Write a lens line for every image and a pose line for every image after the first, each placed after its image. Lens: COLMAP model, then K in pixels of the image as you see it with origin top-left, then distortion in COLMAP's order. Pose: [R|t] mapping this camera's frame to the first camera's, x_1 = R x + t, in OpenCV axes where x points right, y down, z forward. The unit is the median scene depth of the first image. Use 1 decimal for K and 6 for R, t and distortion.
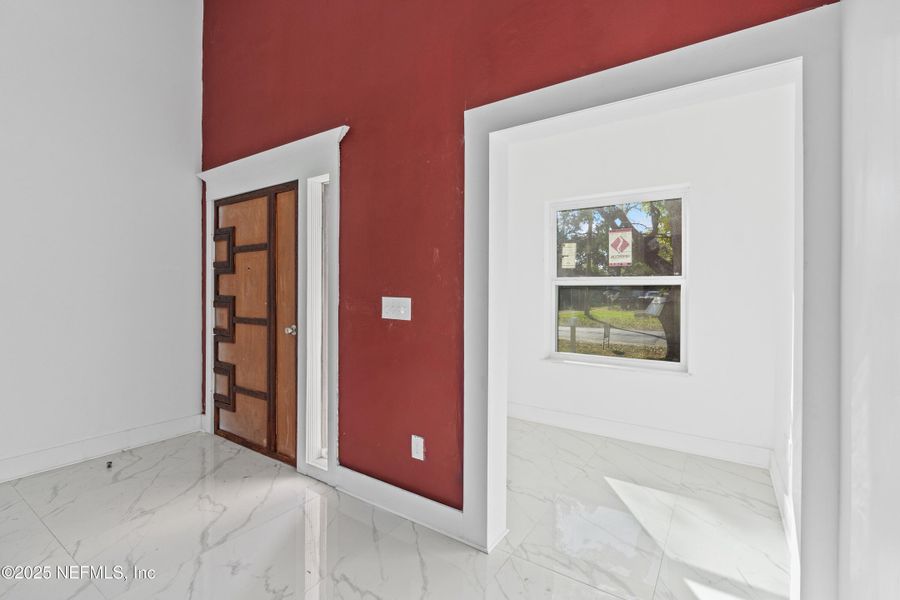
lens RADIAL K [[411.1, 0, 449.2], [0, 411.1, 291.4], [0, 0, 1]] dist [-0.006174, 0.000832]
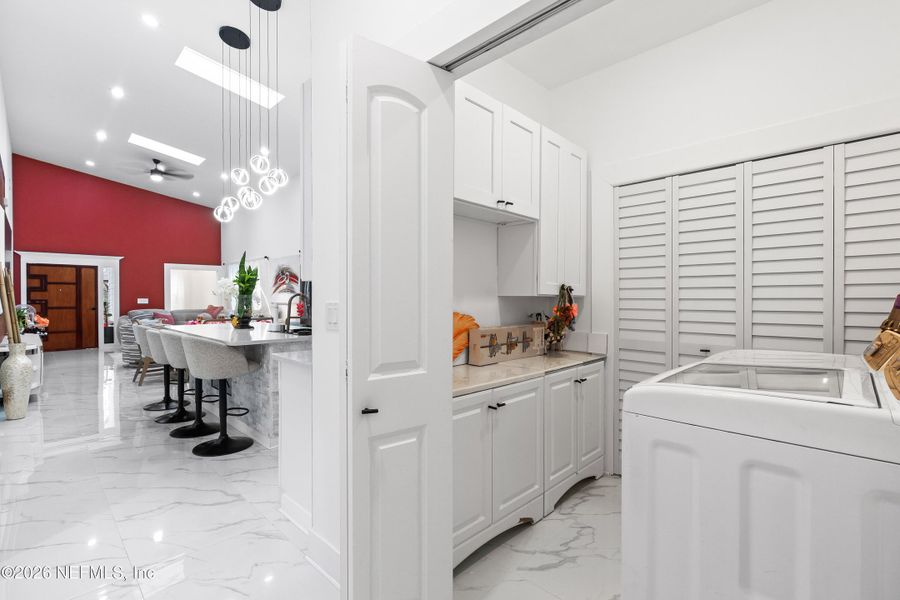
lens RADIAL K [[411.1, 0, 448.2], [0, 411.1, 300.9], [0, 0, 1]] dist [-0.006174, 0.000832]
pose [[0.170754, -0.010631, 0.985256, -3.051796], [0.010464, 0.999905, 0.008975, 0.024783], [-0.985258, 0.008777, 0.170849, -2.353550]]
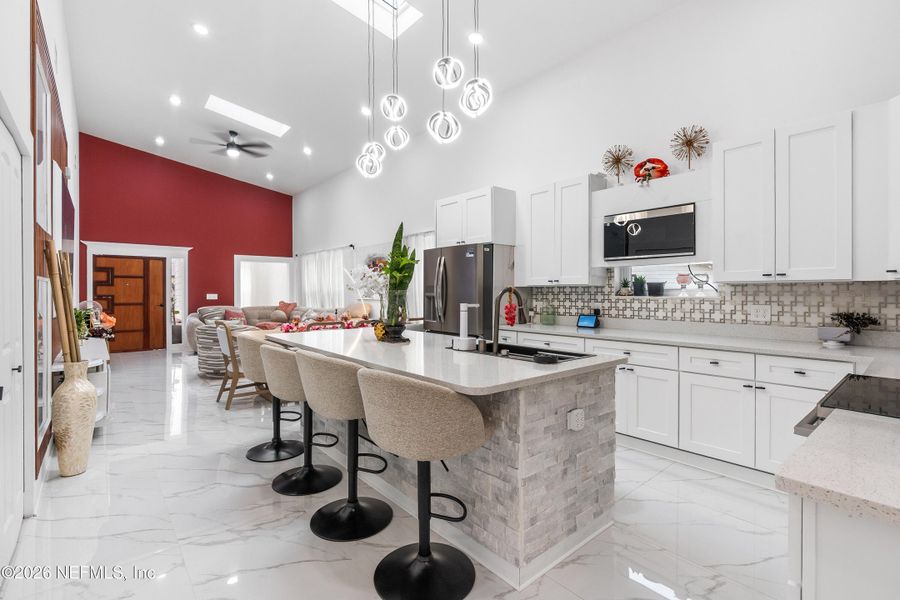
lens RADIAL K [[411.1, 0, 445.2], [0, 411.1, 294.0], [0, 0, 1]] dist [-0.006174, 0.000832]
pose [[0.261208, -0.004820, 0.965271, -2.626563], [0.008539, 0.999960, 0.002682, 0.016401], [-0.965245, 0.007542, 0.261238, -1.746710]]
